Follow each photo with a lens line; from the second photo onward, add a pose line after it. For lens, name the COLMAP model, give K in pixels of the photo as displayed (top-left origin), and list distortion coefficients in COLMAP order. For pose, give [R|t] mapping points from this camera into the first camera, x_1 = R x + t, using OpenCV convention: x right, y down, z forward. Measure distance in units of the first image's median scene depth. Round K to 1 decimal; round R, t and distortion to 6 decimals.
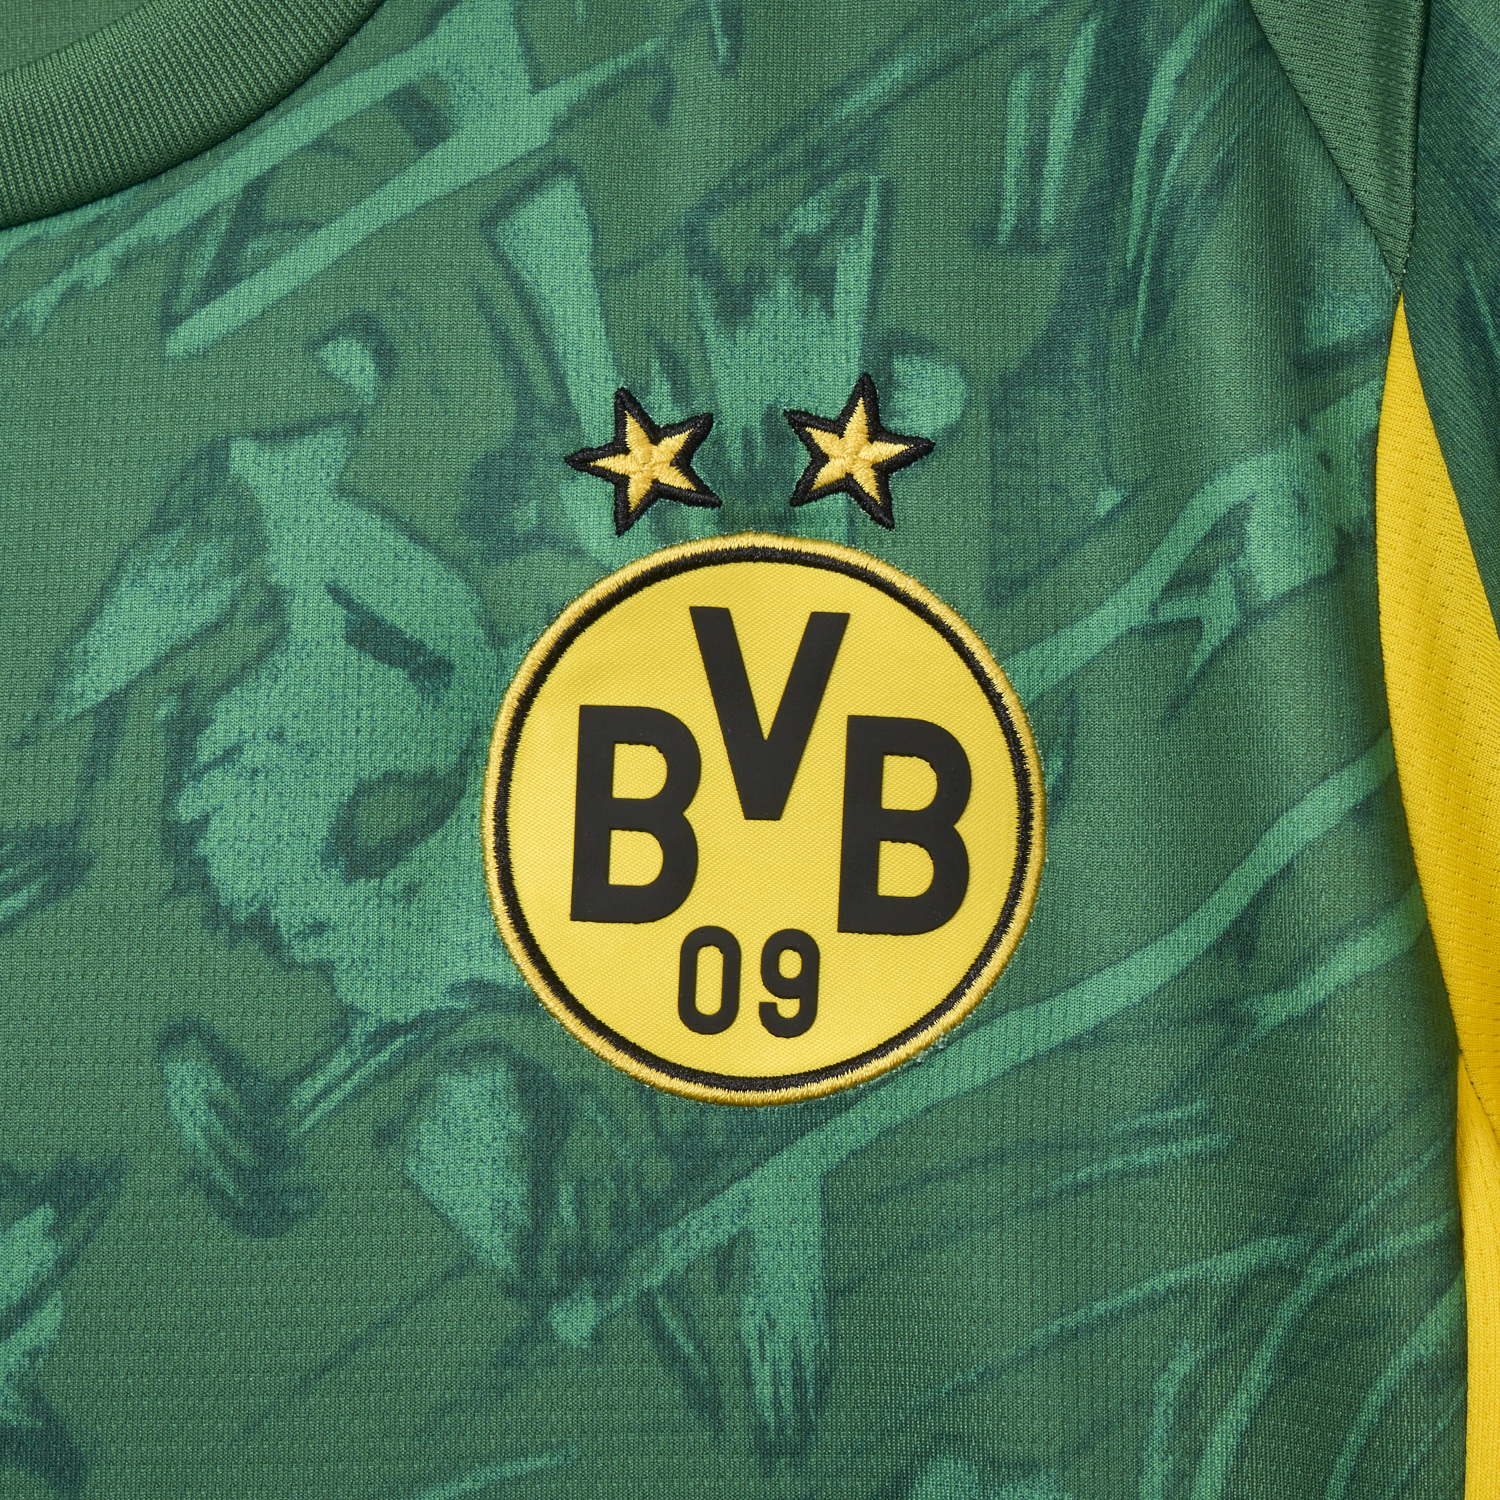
lens RADIAL K [[3228.4, 0, 735.6], [0, 3228.4, 751.6], [0, 0, 1]] dist [-0.038772, 0.000000]
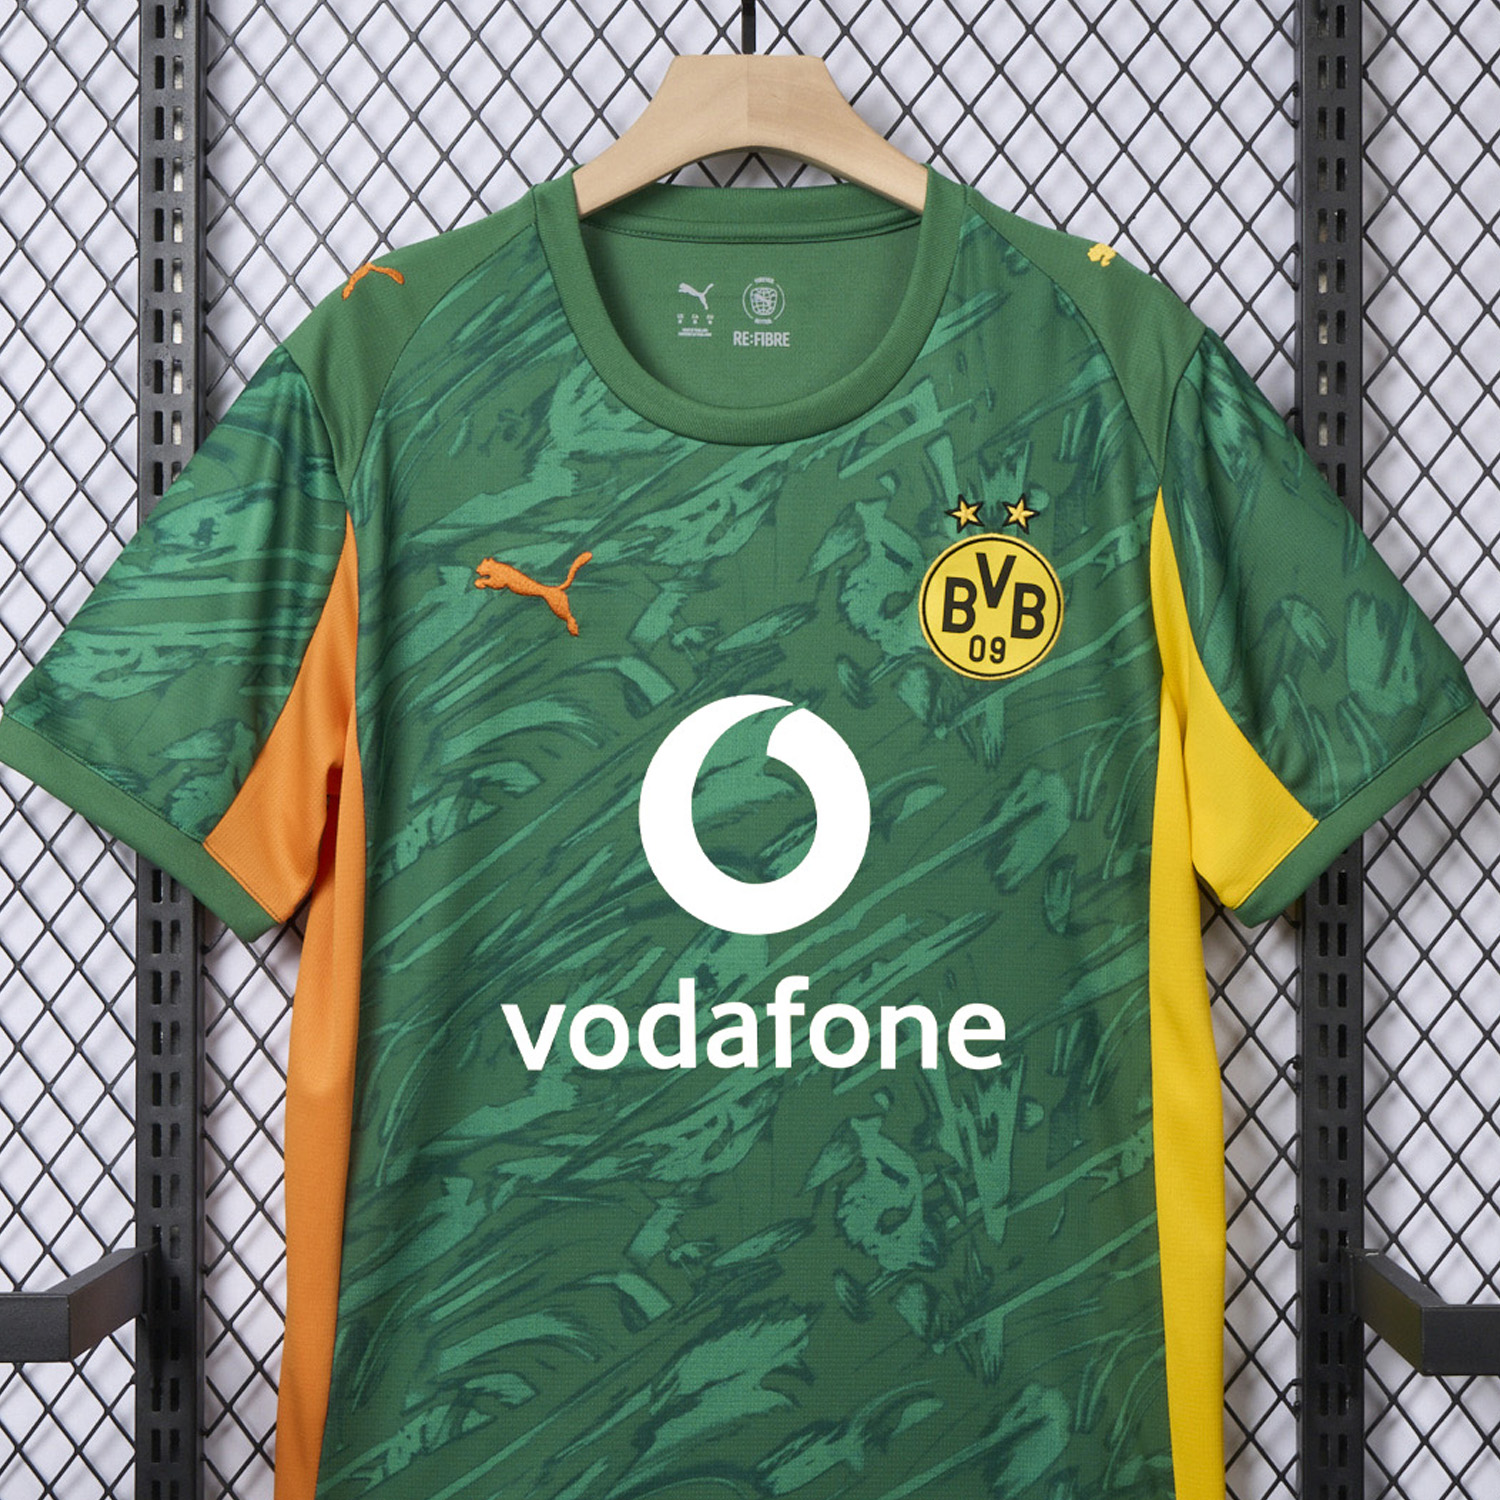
lens RADIAL K [[3228.4, 0, 755.8], [0, 3228.4, 753.8], [0, 0, 1]] dist [-0.038772, 0.000000]
pose [[0.999007, 0.035001, 0.027574, -0.377748], [-0.038472, 0.989753, 0.137510, -0.329386], [-0.022478, -0.138434, 0.990116, -2.876852]]
